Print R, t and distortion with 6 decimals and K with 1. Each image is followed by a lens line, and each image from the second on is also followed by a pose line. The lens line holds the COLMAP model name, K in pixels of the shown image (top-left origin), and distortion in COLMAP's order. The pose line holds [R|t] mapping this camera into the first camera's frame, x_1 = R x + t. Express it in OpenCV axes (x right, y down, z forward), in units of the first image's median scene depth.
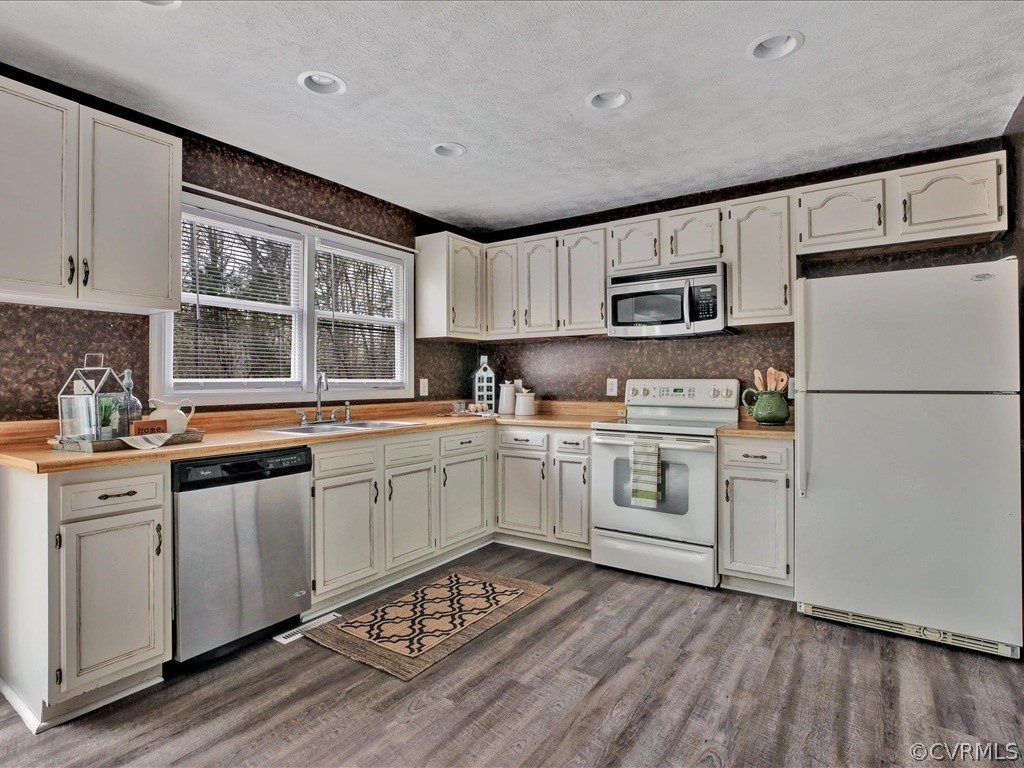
lens RADIAL K [[540.9, 0, 511.0], [0, 540.9, 378.3], [0, 0, 1]] dist [-0.031566, 0.012144]
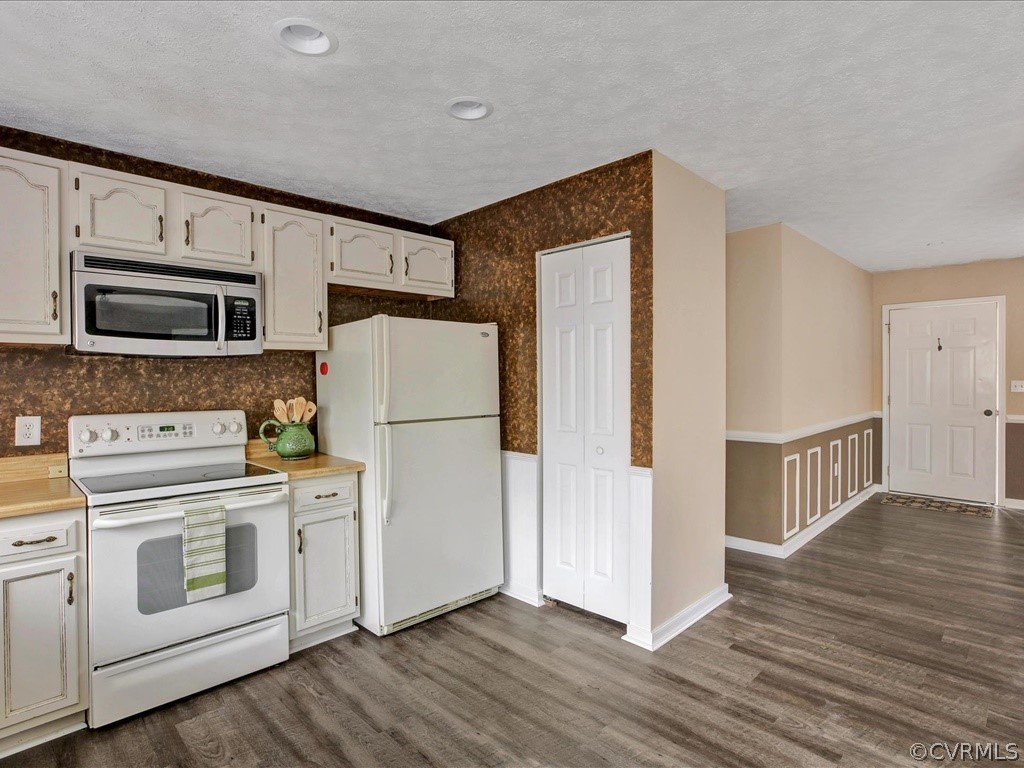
lens RADIAL K [[540.9, 0, 511.1], [0, 540.9, 383.4], [0, 0, 1]] dist [-0.031566, 0.012144]
pose [[0.194825, -0.005747, 0.980821, -0.364794], [0.002969, 0.999982, 0.005269, -0.048283], [-0.980834, 0.001885, 0.194839, 0.465495]]
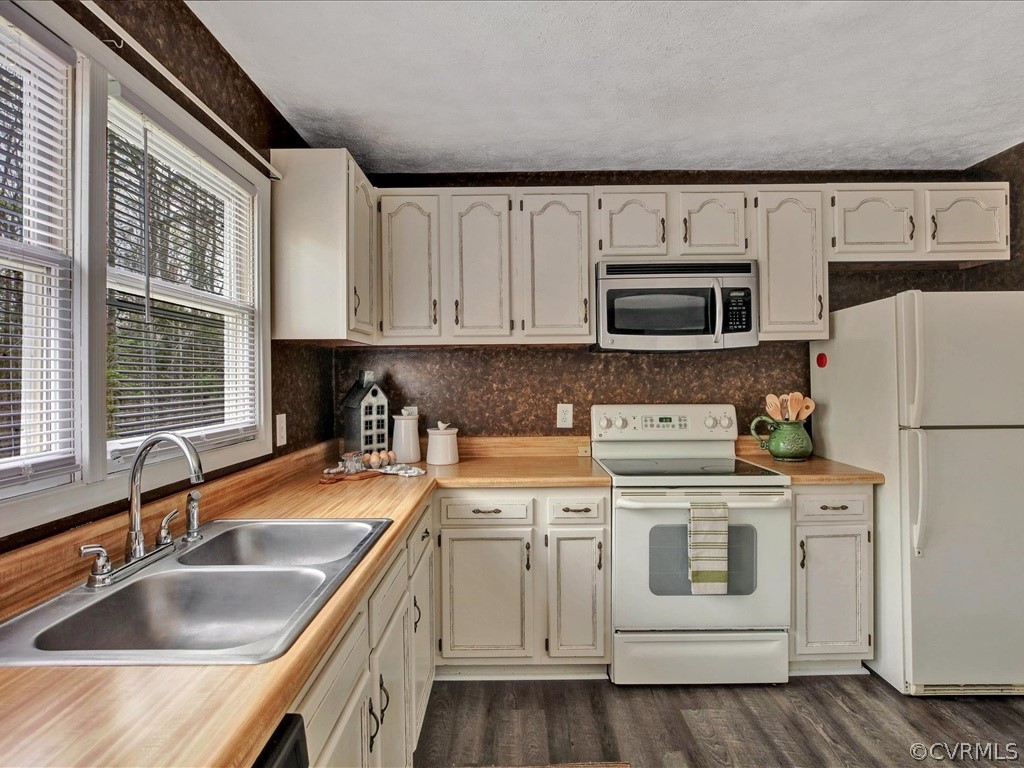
lens RADIAL K [[540.9, 0, 511.3], [0, 540.9, 376.8], [0, 0, 1]] dist [-0.031566, 0.012144]
pose [[0.829937, -0.004807, 0.557836, -0.358041], [0.004560, 0.999988, 0.001832, -0.048486], [-0.557838, 0.001023, 0.829949, 0.559248]]
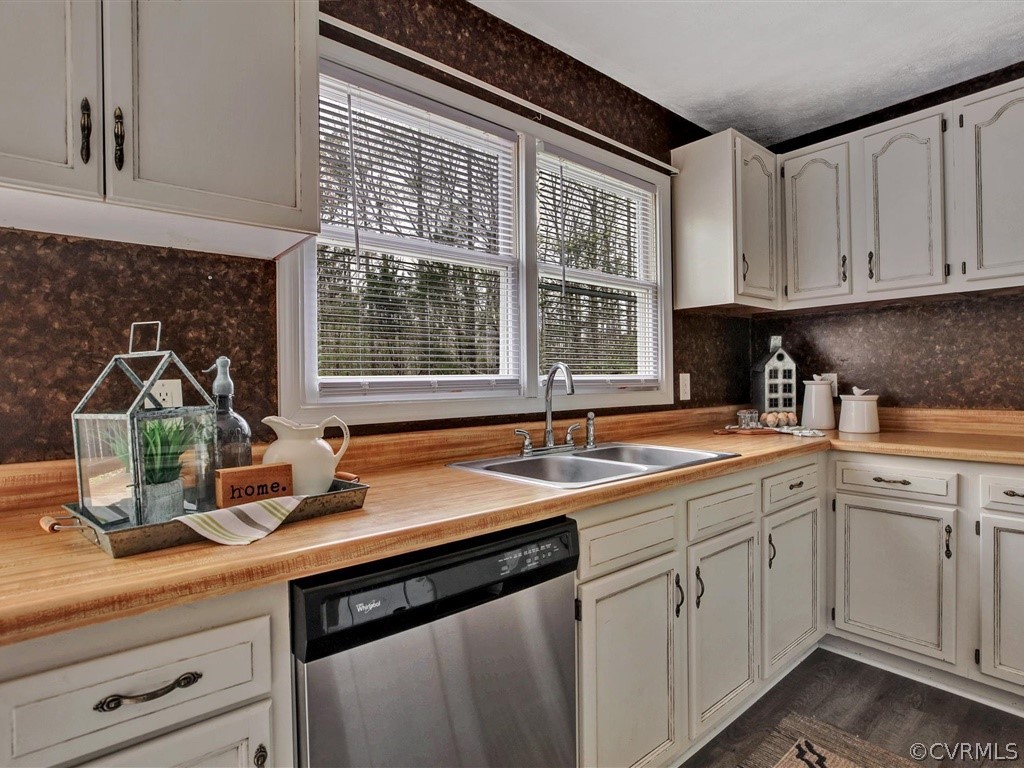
lens RADIAL K [[540.9, 0, 510.8], [0, 540.9, 384.5], [0, 0, 1]] dist [-0.031566, 0.012144]
pose [[0.960550, -0.008176, -0.277987, -0.240198], [0.012458, 0.999829, 0.013640, 0.003520], [0.277828, -0.016565, 0.960488, 0.437965]]
